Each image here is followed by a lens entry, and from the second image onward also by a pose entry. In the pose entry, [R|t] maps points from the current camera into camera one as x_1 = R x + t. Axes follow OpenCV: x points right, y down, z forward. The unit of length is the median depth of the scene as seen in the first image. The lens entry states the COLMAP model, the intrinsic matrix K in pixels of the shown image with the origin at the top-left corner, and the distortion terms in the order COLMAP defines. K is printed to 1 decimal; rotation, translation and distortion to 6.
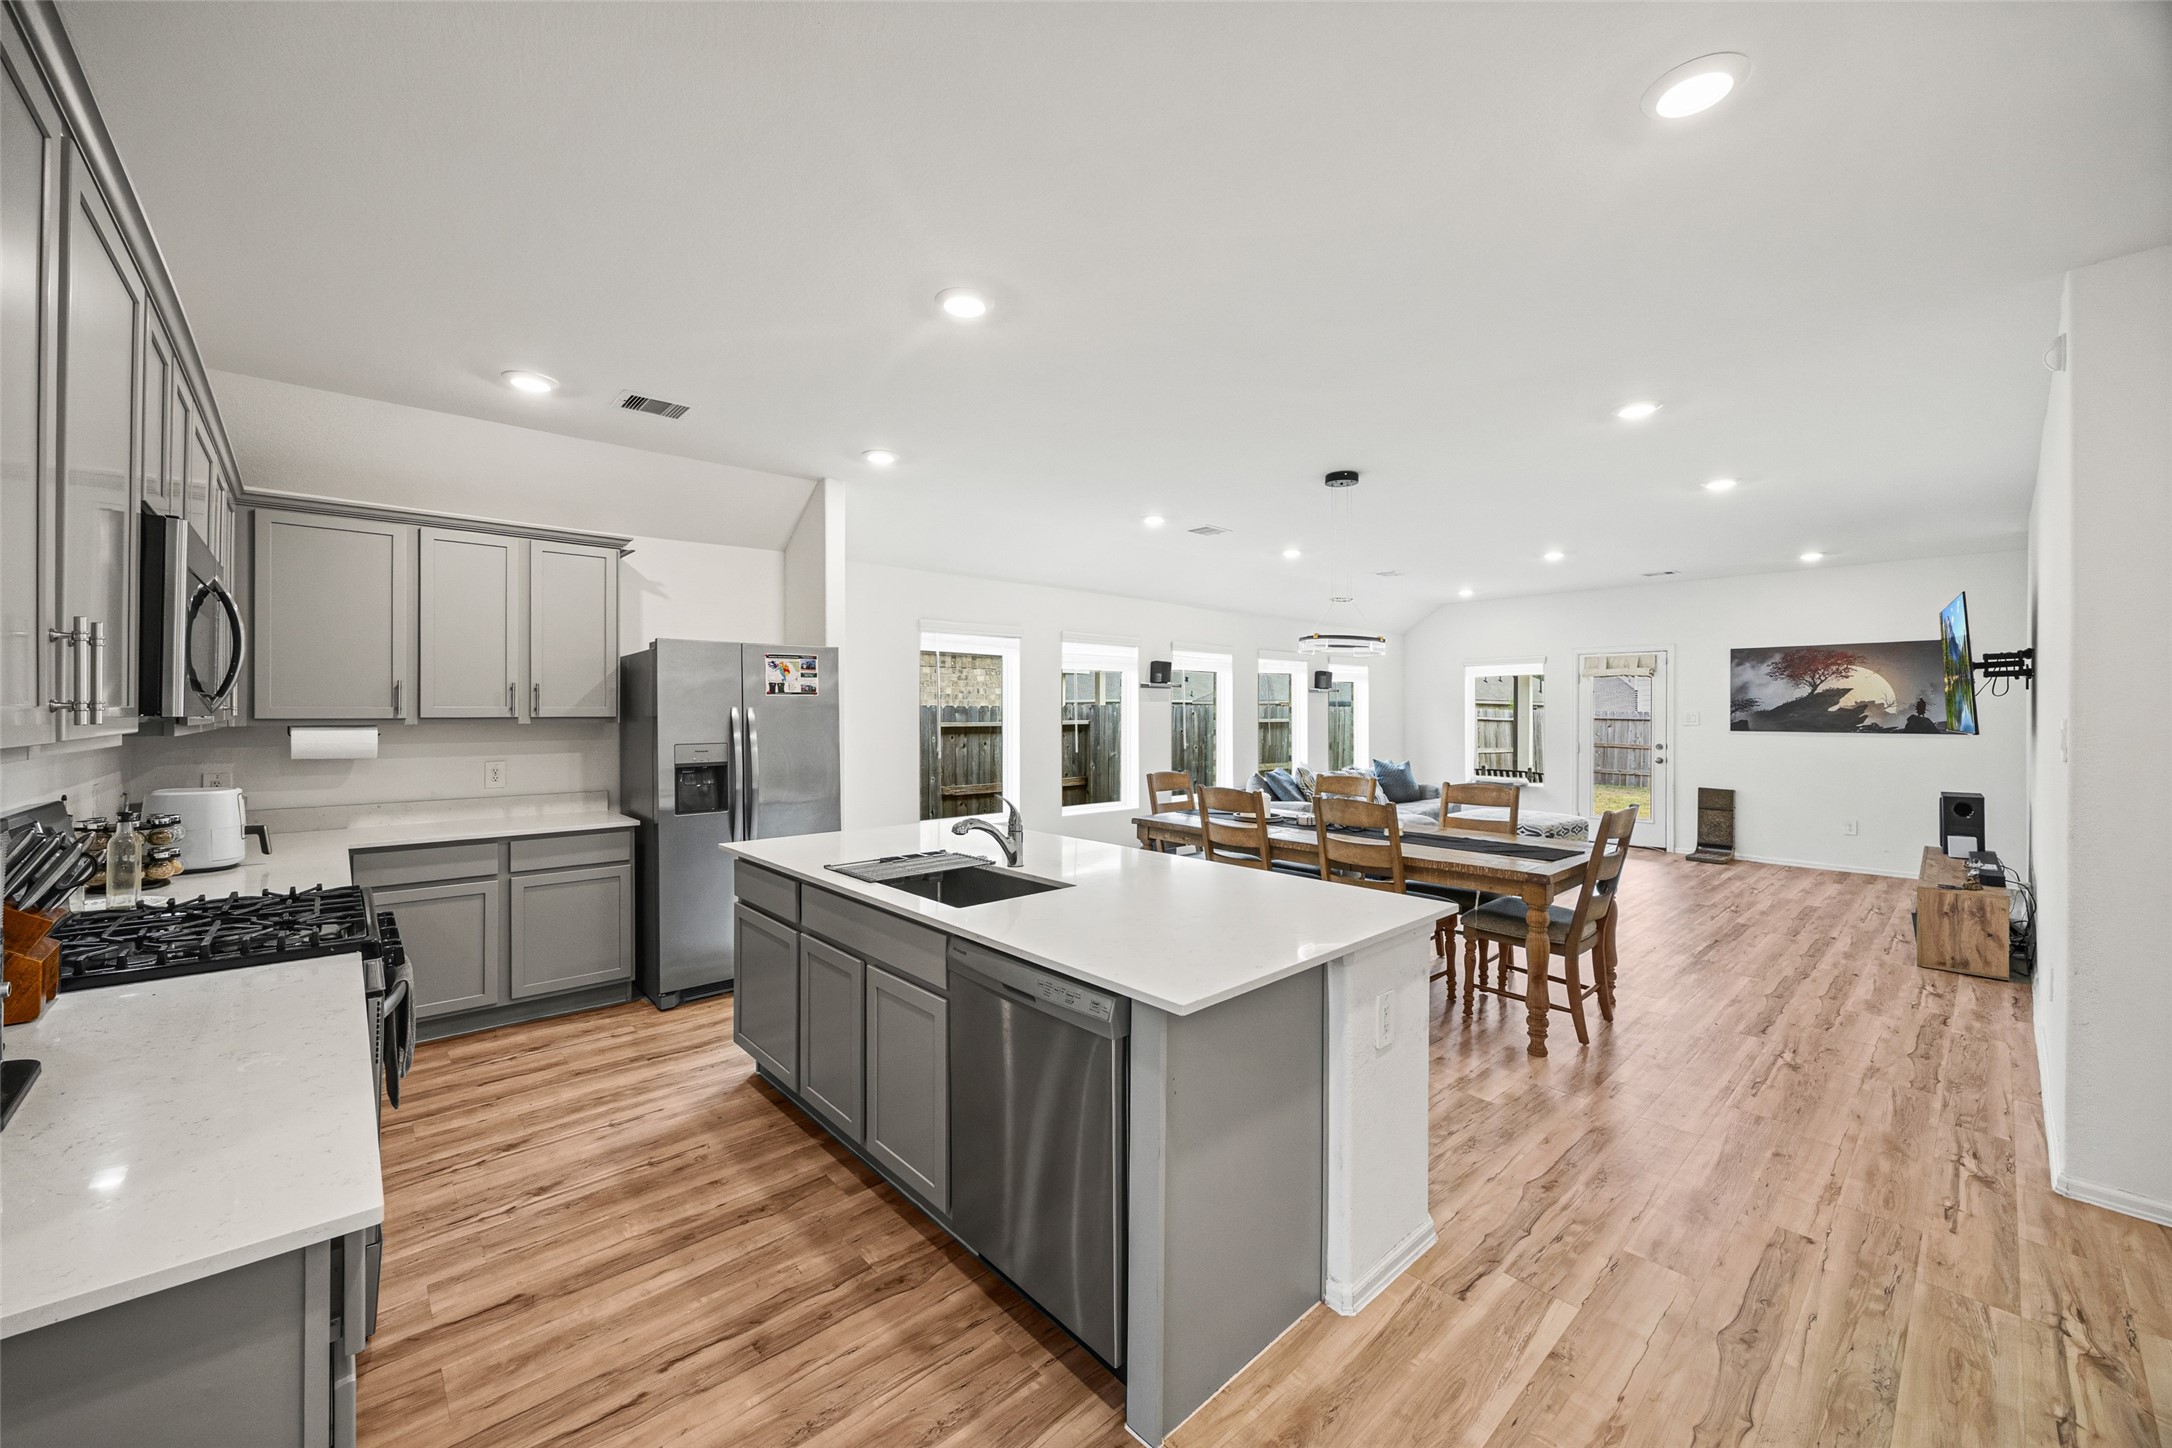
lens RADIAL K [[831.6, 0, 1075.7], [0, 831.6, 710.8], [0, 0, 1]] dist [-0.001364, 0.000054]
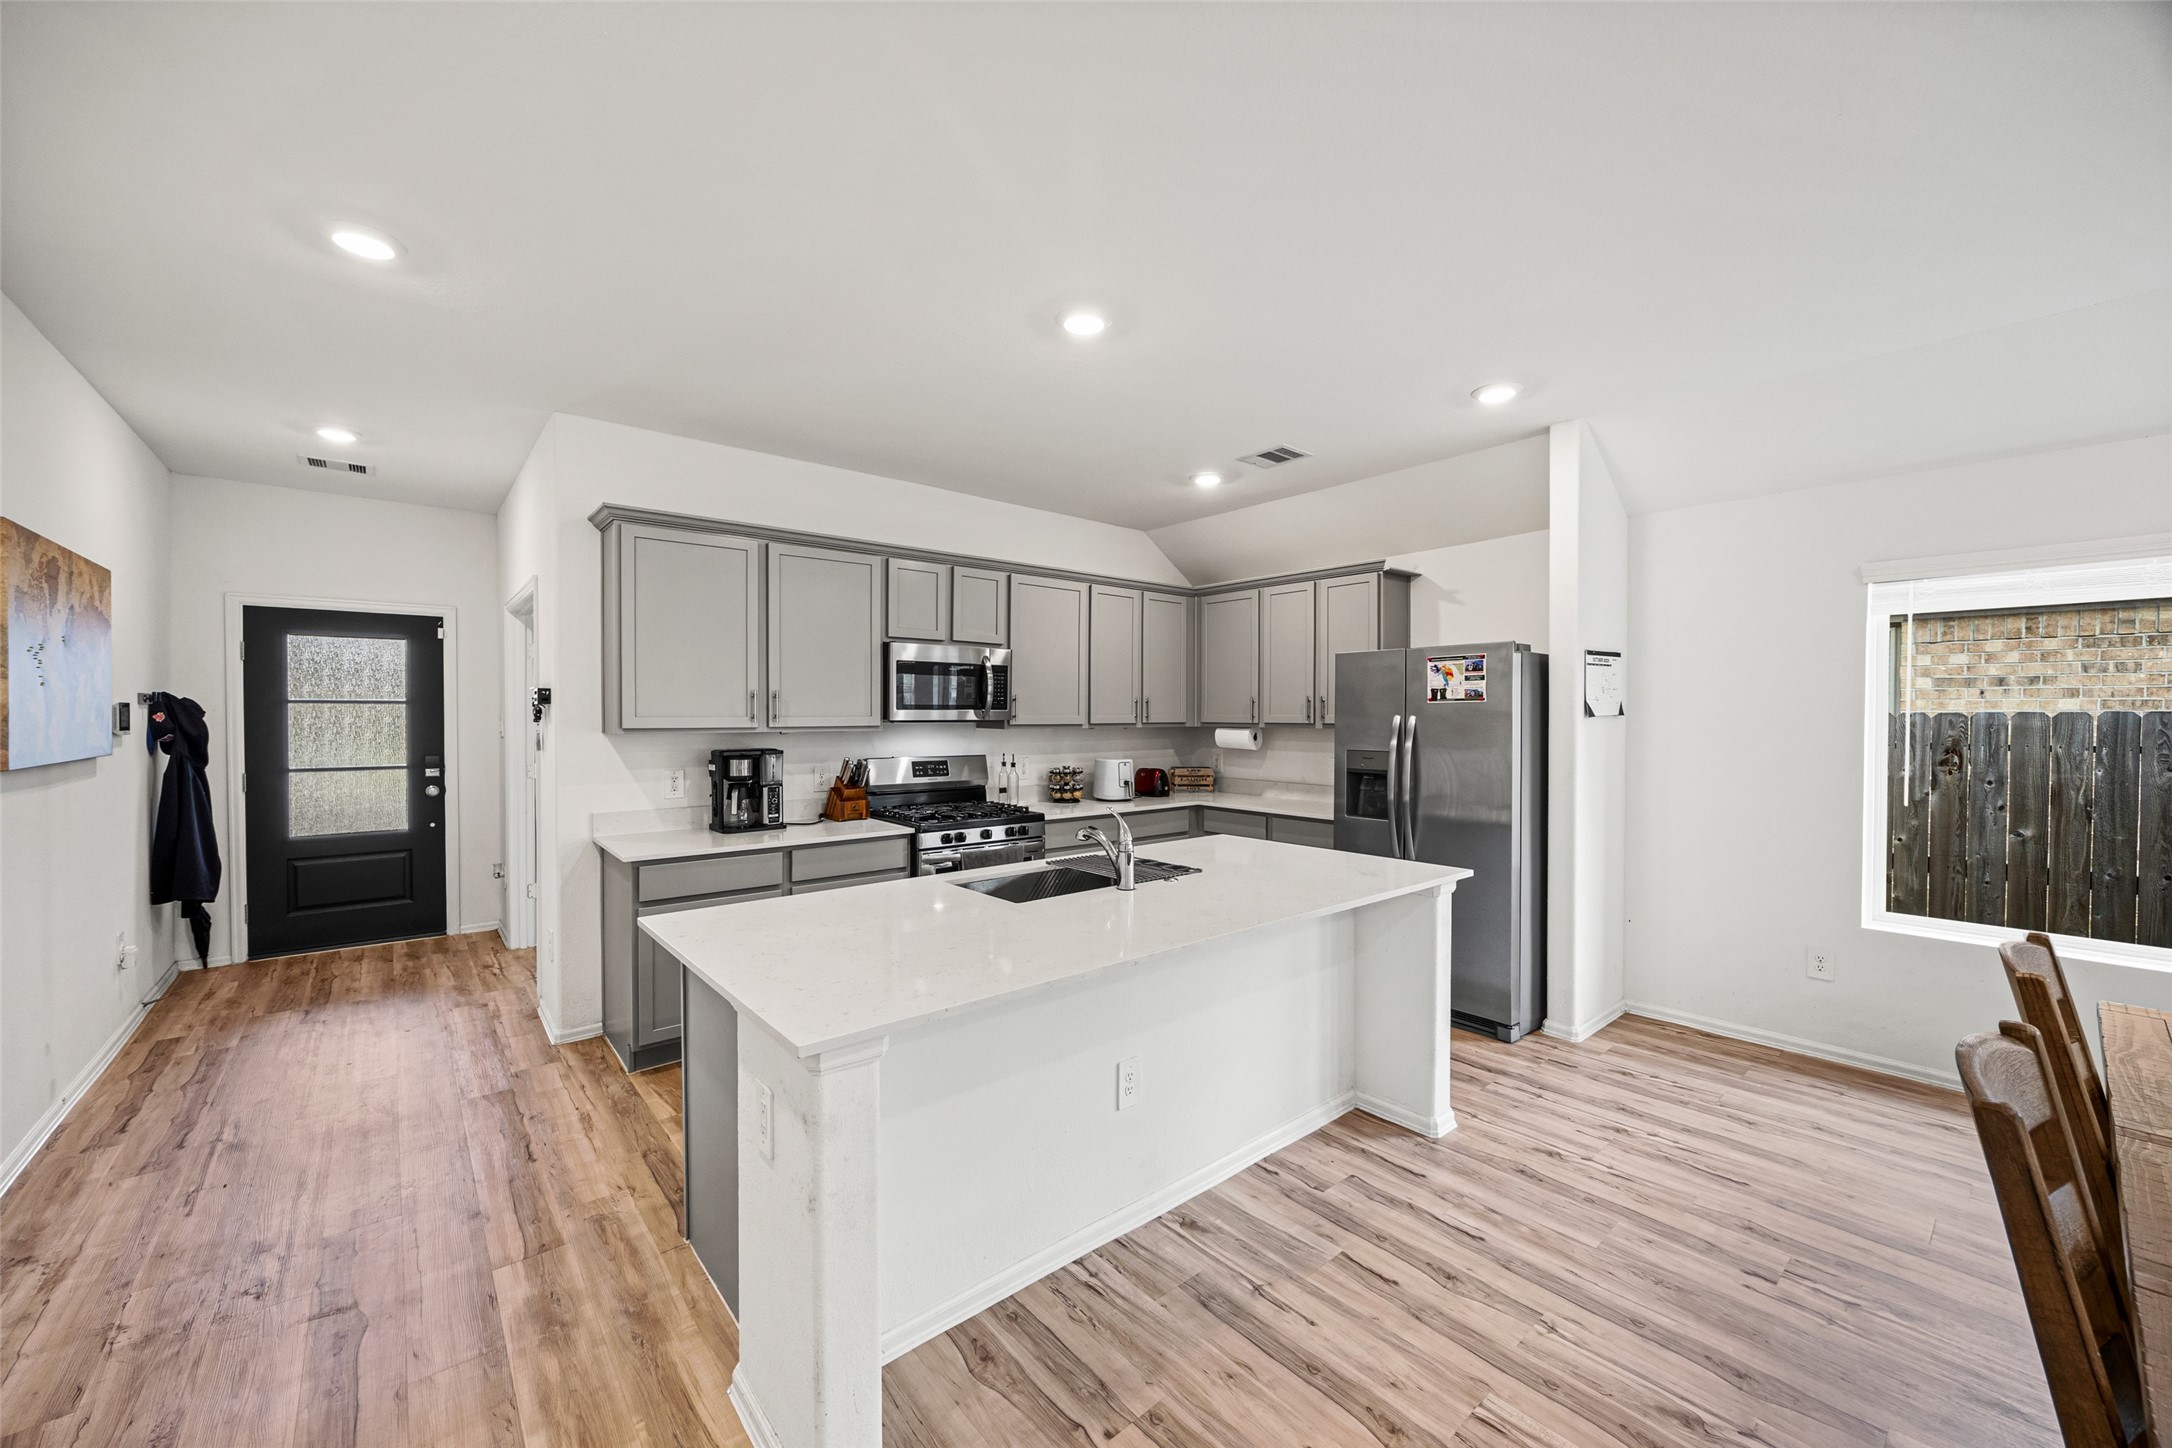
lens RADIAL K [[831.6, 0, 1092.5], [0, 831.6, 718.8], [0, 0, 1]] dist [-0.001364, 0.000054]
pose [[-0.029707, 0.006014, -0.999541, 0.423724], [-0.000794, 0.999981, 0.006040, -0.004357], [0.999558, 0.000973, -0.029702, 0.492378]]
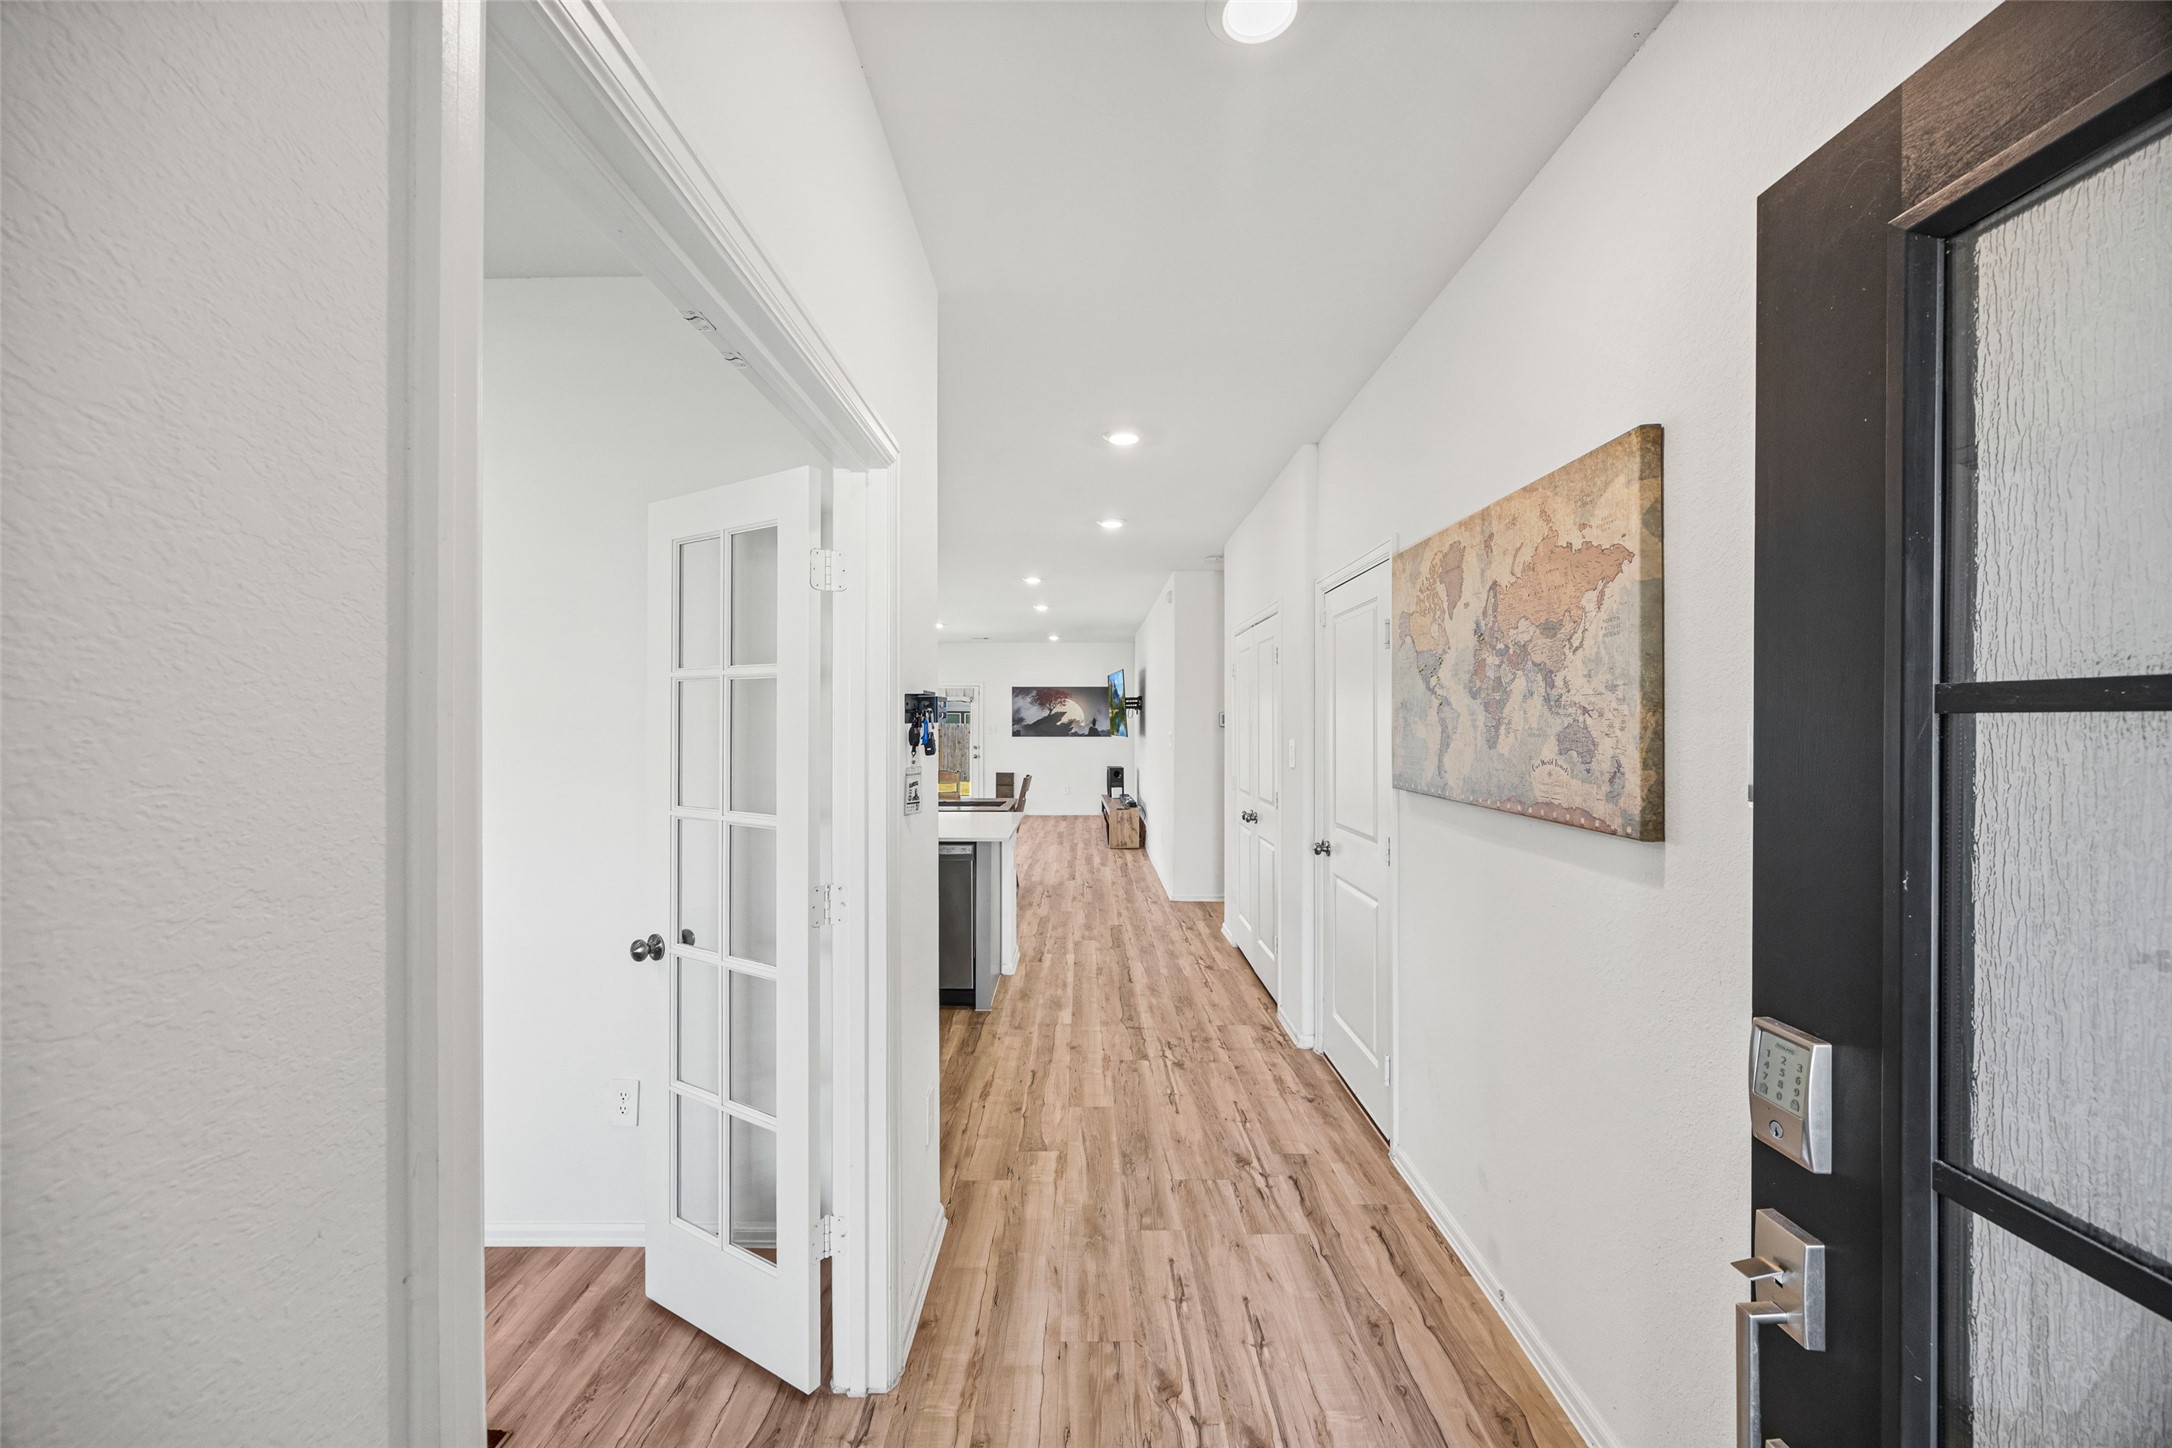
lens RADIAL K [[831.6, 0, 1083.5], [0, 831.6, 724.3], [0, 0, 1]] dist [-0.001364, 0.000054]
pose [[0.669229, -0.003573, 0.743048, -0.476914], [0.000522, 0.999990, 0.004338, -0.010375], [-0.743056, -0.002515, 0.669224, -0.285026]]
